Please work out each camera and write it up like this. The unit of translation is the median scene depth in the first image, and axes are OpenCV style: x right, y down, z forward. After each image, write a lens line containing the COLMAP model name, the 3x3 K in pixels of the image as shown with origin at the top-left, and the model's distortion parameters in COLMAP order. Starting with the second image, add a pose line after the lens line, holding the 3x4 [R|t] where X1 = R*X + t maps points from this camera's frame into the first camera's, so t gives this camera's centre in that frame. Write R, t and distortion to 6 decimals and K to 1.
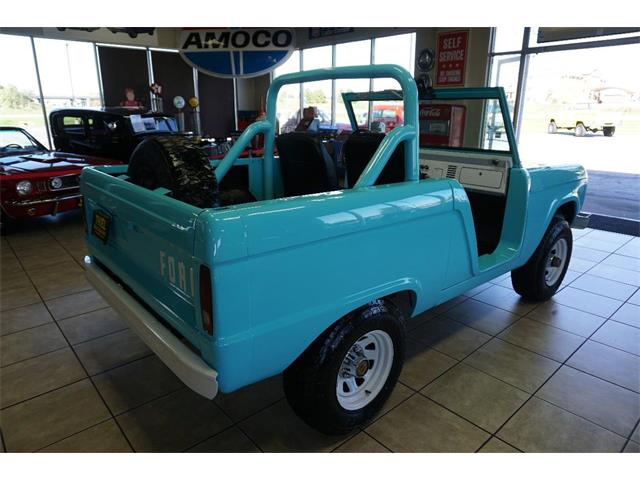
lens RADIAL K [[424.2, 0, 314.9], [0, 424.2, 237.7], [0, 0, 1]] dist [-0.021151, 0.001452]
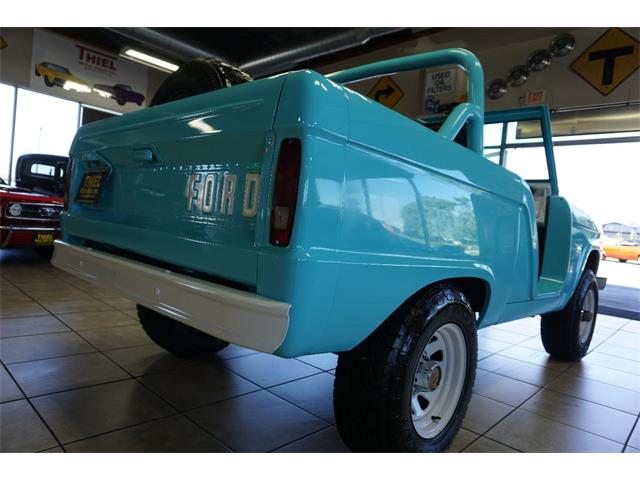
lens RADIAL K [[427.0, 0, 317.8], [0, 427.0, 237.7], [0, 0, 1]] dist [-0.042356, 0.032817]
pose [[0.991377, 0.087307, 0.097716, -0.039592], [-0.060233, 0.965877, -0.251899, 0.058334], [-0.116374, 0.243841, 0.962808, 0.054242]]
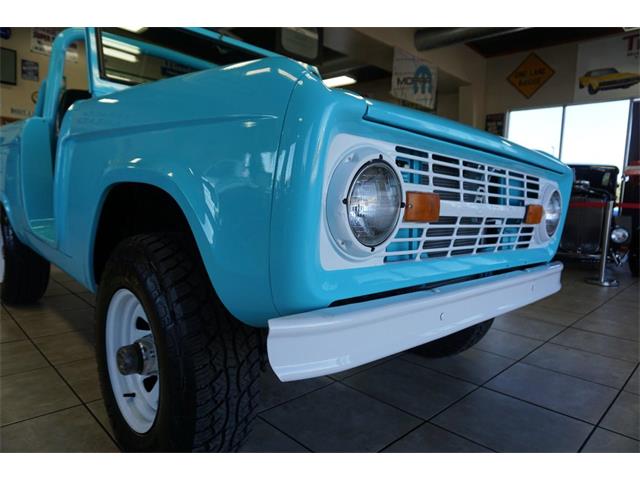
lens RADIAL K [[427.0, 0, 317.8], [0, 427.0, 237.7], [0, 0, 1]] dist [-0.042356, 0.032817]
pose [[0.054914, 0.098812, -0.993590, 0.336858], [-0.332568, 0.940083, 0.075110, -0.041606], [0.941479, 0.326312, 0.084486, 0.399385]]
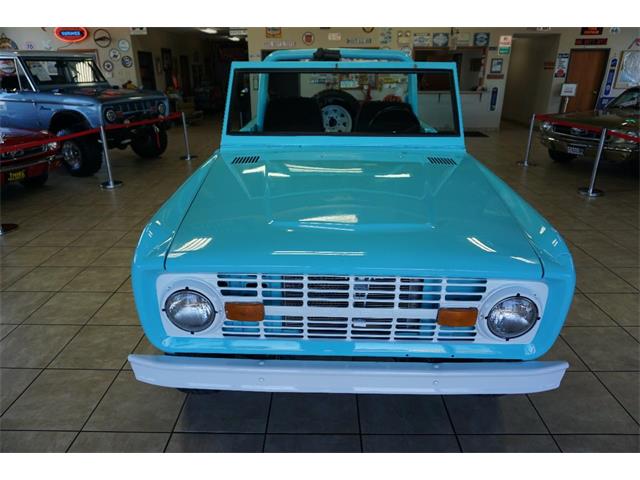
lens RADIAL K [[427.0, 0, 317.8], [0, 427.0, 237.7], [0, 0, 1]] dist [-0.042356, 0.032817]
pose [[-0.678980, 0.271824, -0.681980, 0.312929], [-0.210666, 0.817727, 0.535670, -0.170331], [0.703282, 0.507379, -0.497957, 0.521870]]
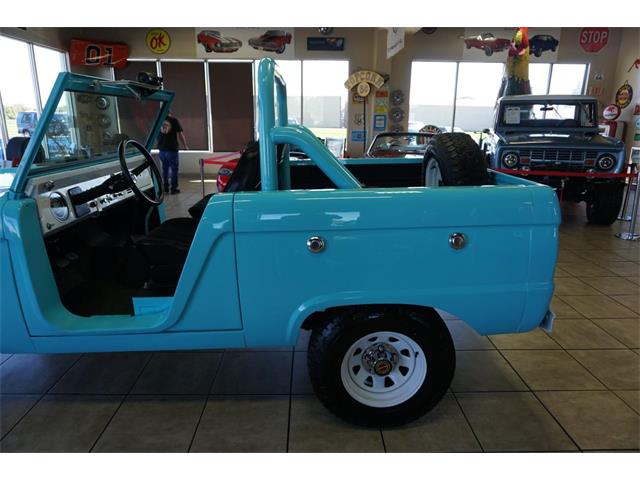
lens RADIAL K [[427.0, 0, 317.8], [0, 427.0, 237.7], [0, 0, 1]] dist [-0.042356, 0.032817]
pose [[-0.754114, -0.174979, 0.633005, -0.191471], [0.185048, 0.868188, 0.460443, -0.134037], [-0.630135, 0.464362, -0.622333, 0.462800]]
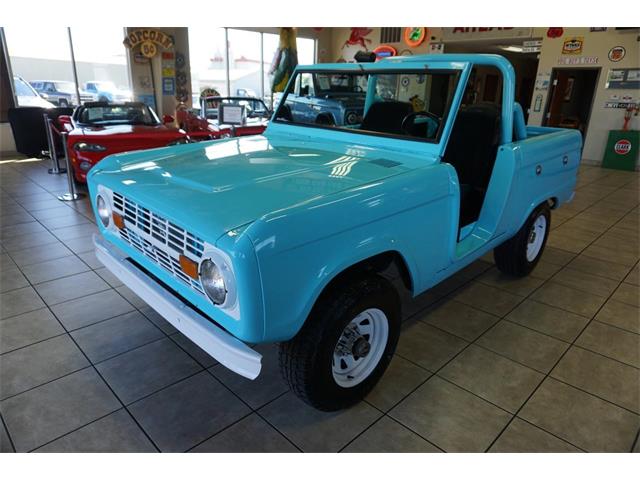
lens RADIAL K [[427.0, 0, 317.8], [0, 427.0, 237.7], [0, 0, 1]] dist [-0.042356, 0.032817]
pose [[-0.998569, -0.007036, -0.053005, 0.123888], [-0.037018, 0.806292, 0.590358, -0.192190], [0.038584, 0.591476, -0.805399, 0.640806]]
